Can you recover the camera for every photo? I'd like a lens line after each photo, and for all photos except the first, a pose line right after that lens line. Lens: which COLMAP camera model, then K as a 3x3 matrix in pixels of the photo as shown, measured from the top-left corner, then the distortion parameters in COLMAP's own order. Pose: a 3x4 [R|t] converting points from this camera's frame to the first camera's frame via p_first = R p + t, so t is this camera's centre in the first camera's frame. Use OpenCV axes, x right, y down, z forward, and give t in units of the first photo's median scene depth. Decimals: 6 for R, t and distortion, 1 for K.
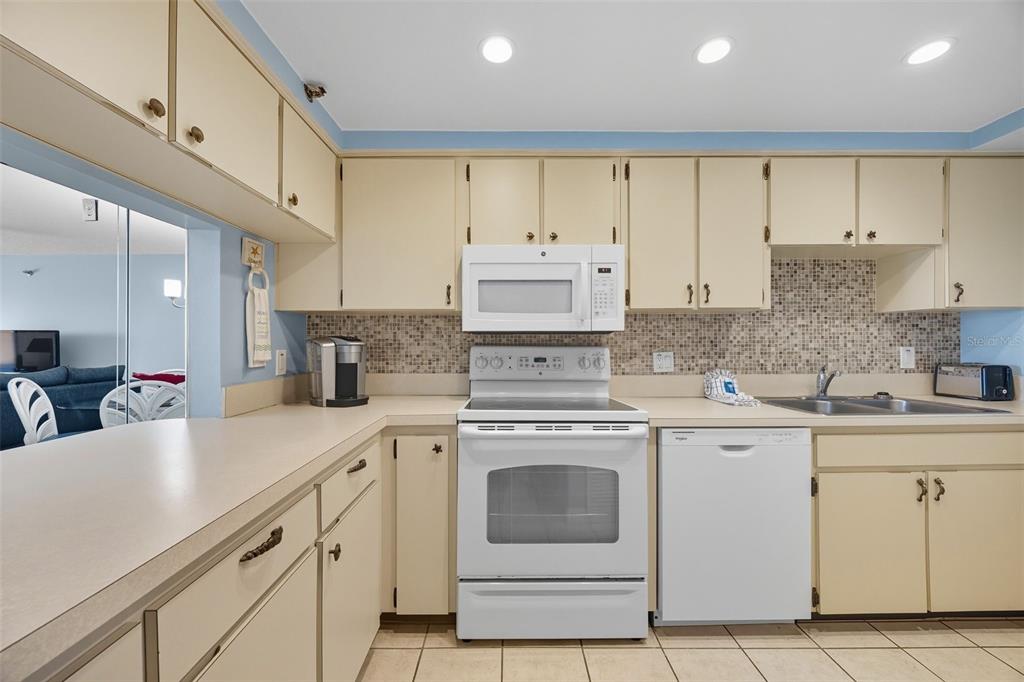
lens RADIAL K [[397.8, 0, 507.1], [0, 397.8, 343.1], [0, 0, 1]] dist [0.000611, -0.000037]
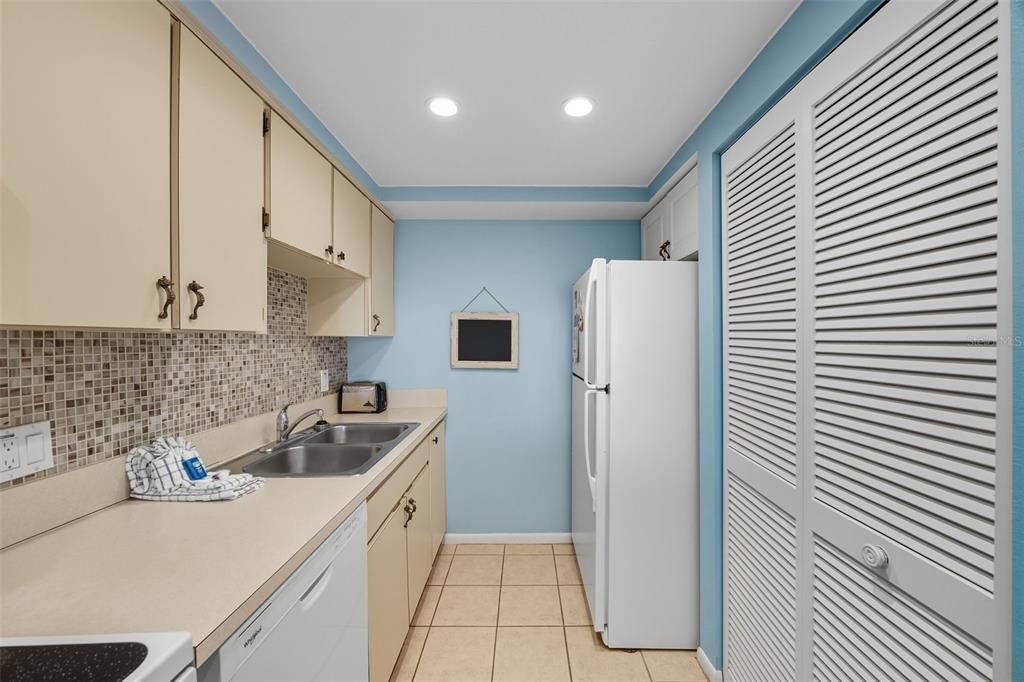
lens RADIAL K [[397.8, 0, 512.9], [0, 397.8, 340.5], [0, 0, 1]] dist [0.000611, -0.000037]
pose [[0.004472, 0.001125, 0.999989, -0.002887], [-0.005731, 0.999983, -0.001099, -0.066138], [-0.999974, -0.005726, 0.004478, 0.510348]]
